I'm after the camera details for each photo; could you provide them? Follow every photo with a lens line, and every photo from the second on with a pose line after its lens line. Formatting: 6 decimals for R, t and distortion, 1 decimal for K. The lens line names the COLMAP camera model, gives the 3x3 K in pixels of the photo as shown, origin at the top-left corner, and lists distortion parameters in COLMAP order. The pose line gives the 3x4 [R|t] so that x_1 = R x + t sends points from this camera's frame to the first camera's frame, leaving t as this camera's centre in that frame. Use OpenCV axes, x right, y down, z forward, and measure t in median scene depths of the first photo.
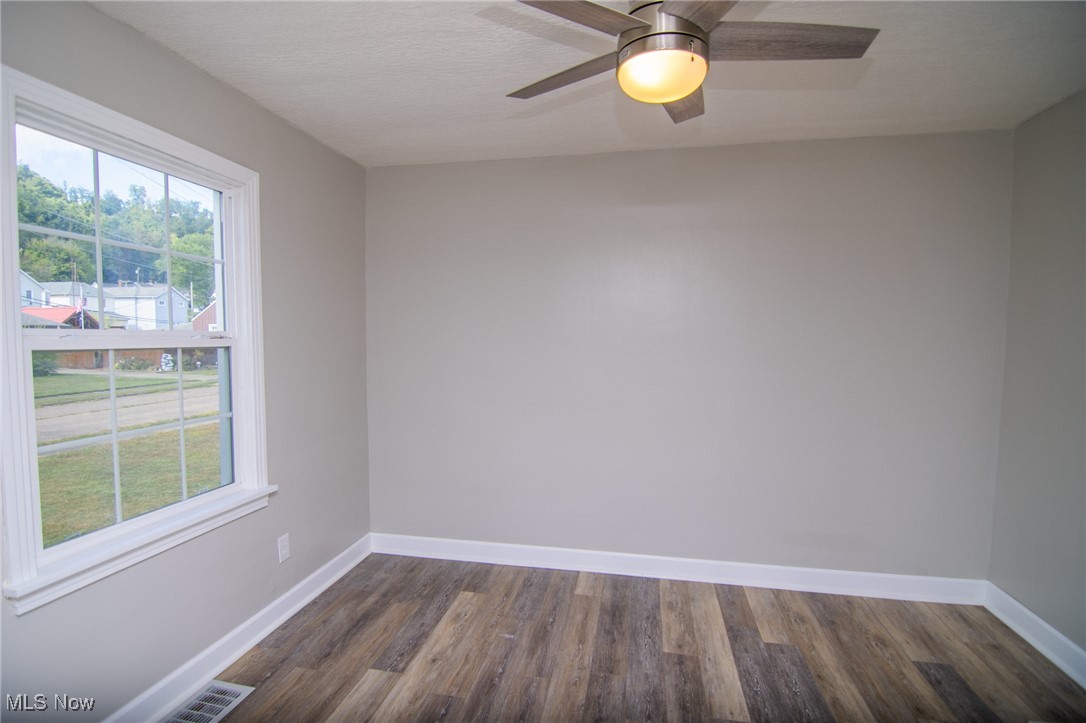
lens RADIAL K [[532.7, 0, 543.0], [0, 532.7, 361.5], [0, 0, 1]] dist [-0.001291, -0.000378]
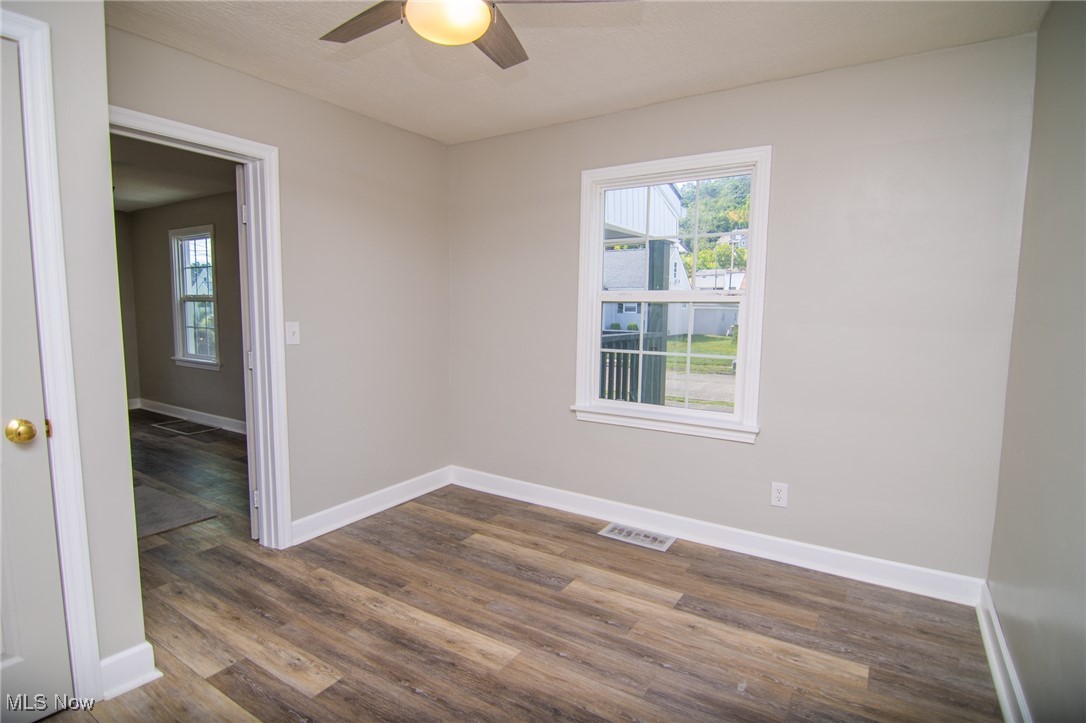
lens RADIAL K [[562.9, 0, 549.5], [0, 562.9, 364.9], [0, 0, 1]] dist [0.000999, -0.000901]
pose [[-0.346381, 0.083999, -0.934326, 0.746915], [-0.056957, 0.992262, 0.110323, -0.002610], [0.936363, 0.091431, -0.338916, 1.000968]]
